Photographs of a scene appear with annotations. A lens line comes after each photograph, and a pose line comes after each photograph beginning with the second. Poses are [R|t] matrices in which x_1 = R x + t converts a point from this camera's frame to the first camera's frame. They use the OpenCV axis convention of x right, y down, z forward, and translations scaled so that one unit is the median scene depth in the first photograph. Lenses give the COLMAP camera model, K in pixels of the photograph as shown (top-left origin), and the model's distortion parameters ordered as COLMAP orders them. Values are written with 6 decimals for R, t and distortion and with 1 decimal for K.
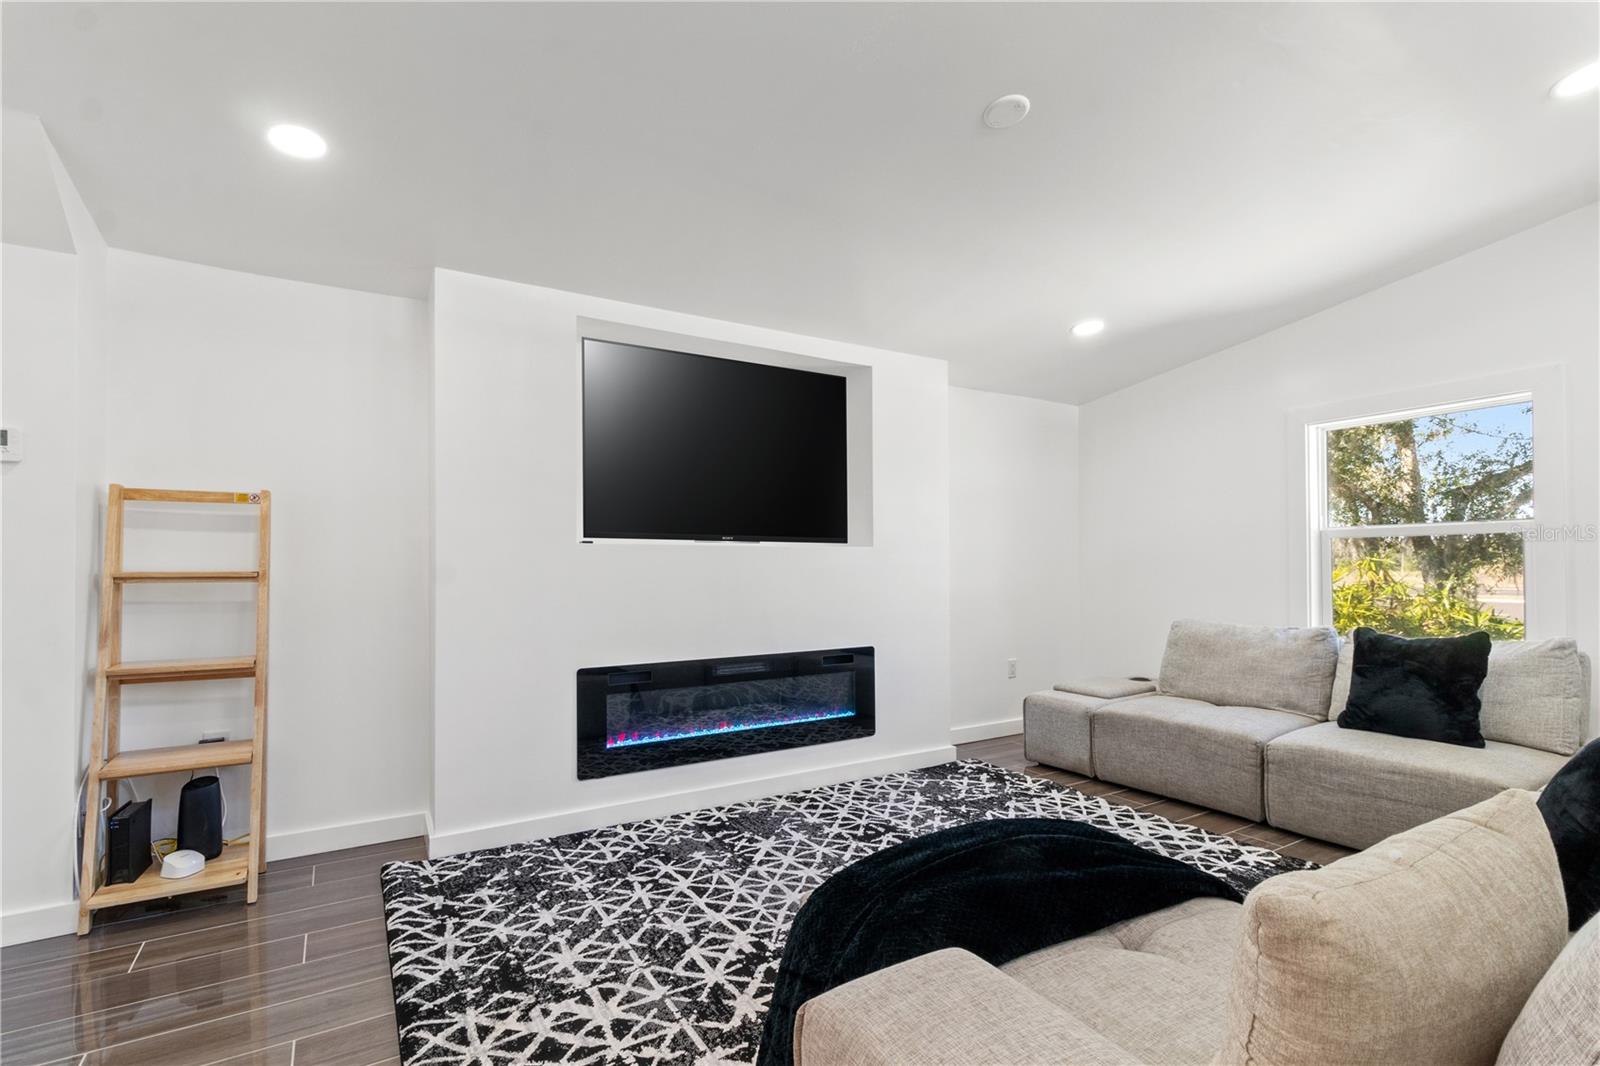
lens RADIAL K [[743.6, 0, 798.2], [0, 743.6, 560.1], [0, 0, 1]] dist [0.002137, 0.000203]
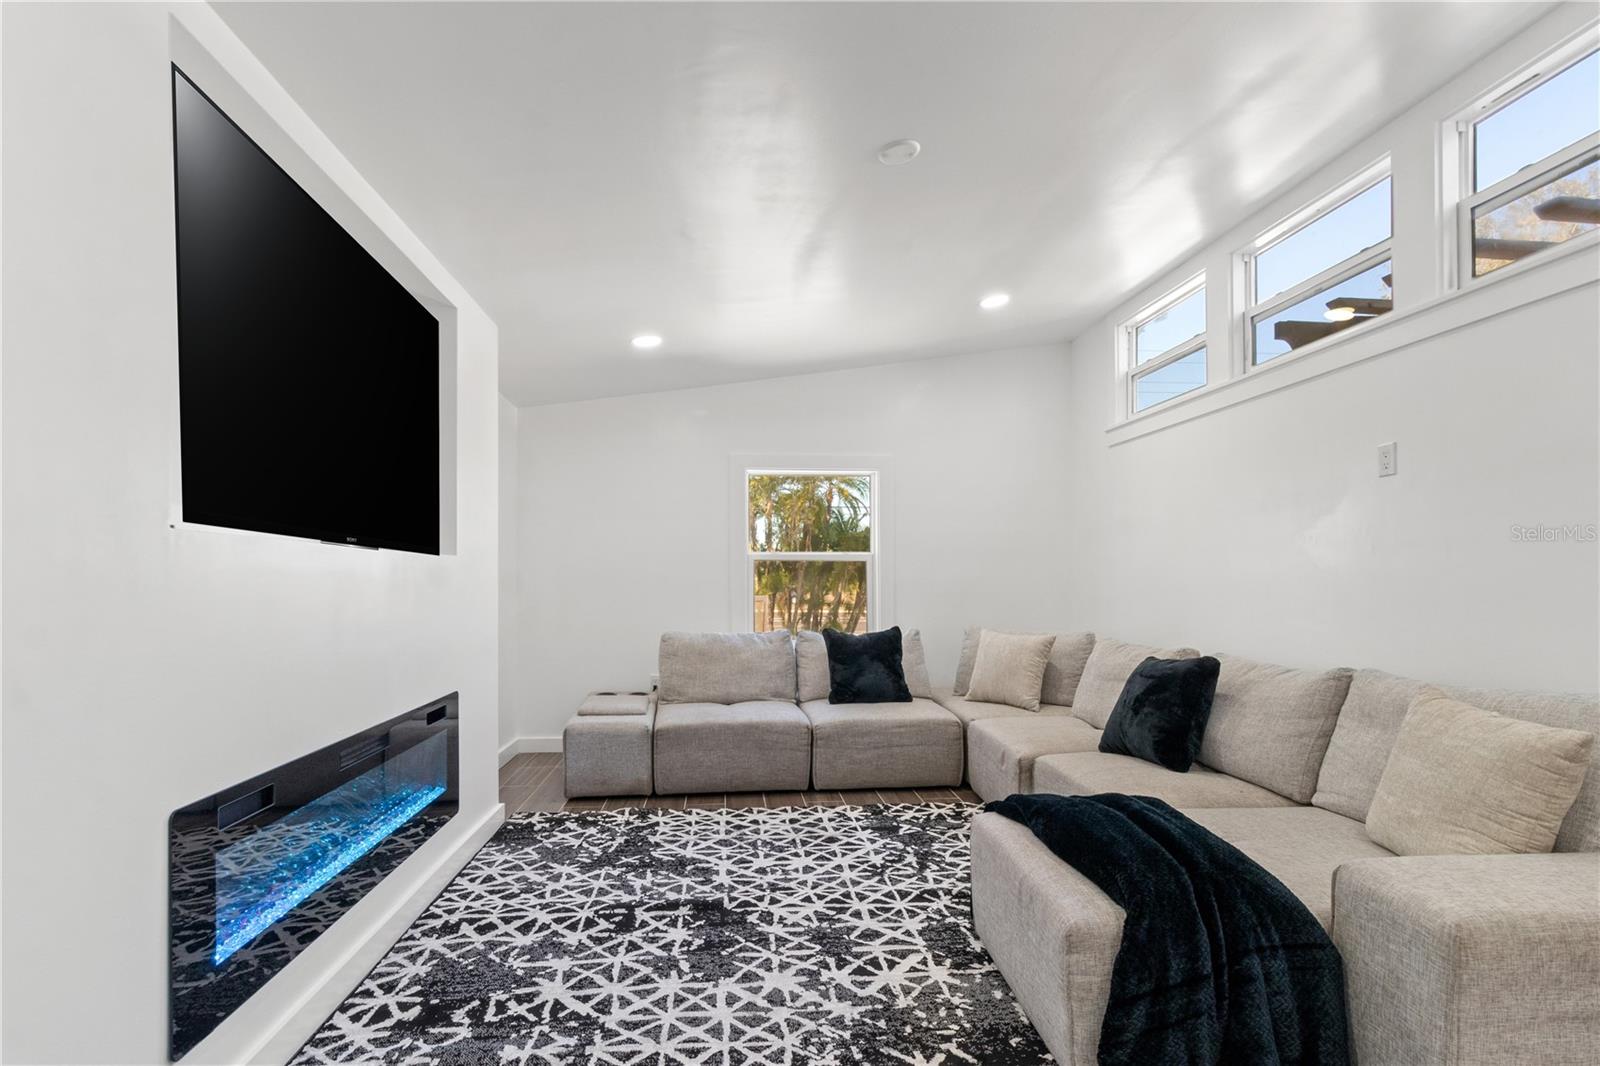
lens RADIAL K [[767.4, 0, 787.3], [0, 767.4, 579.3], [0, 0, 1]] dist [0.001497, 0.000542]
pose [[0.442781, 0.006266, 0.896608, -0.579418], [-0.009880, 0.999949, -0.002109, 0.005379], [-0.896576, -0.007924, 0.442820, 0.500227]]
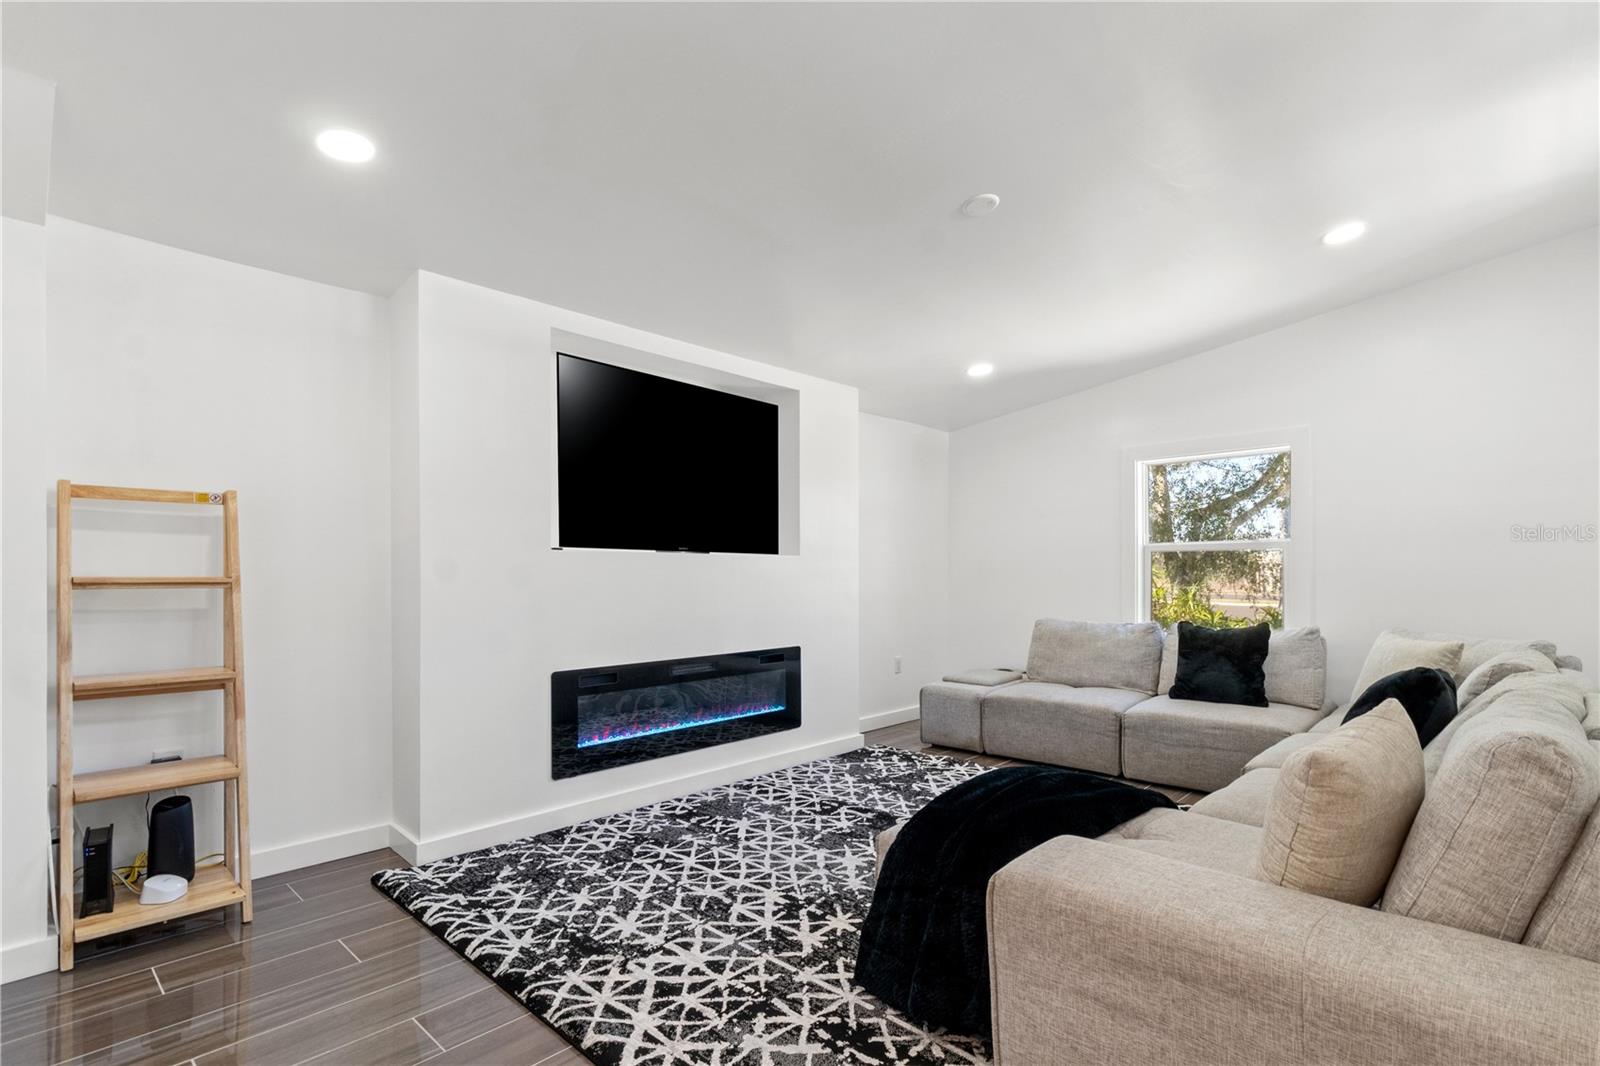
lens RADIAL K [[760.0, 0, 803.4], [0, 760.0, 576.7], [0, 0, 1]] dist [0.001689, 0.000810]
pose [[0.964541, 0.001130, 0.263930, -0.253947], [-0.004273, 0.999927, 0.011332, 0.000805], [-0.263898, -0.012057, 0.964475, -0.110086]]
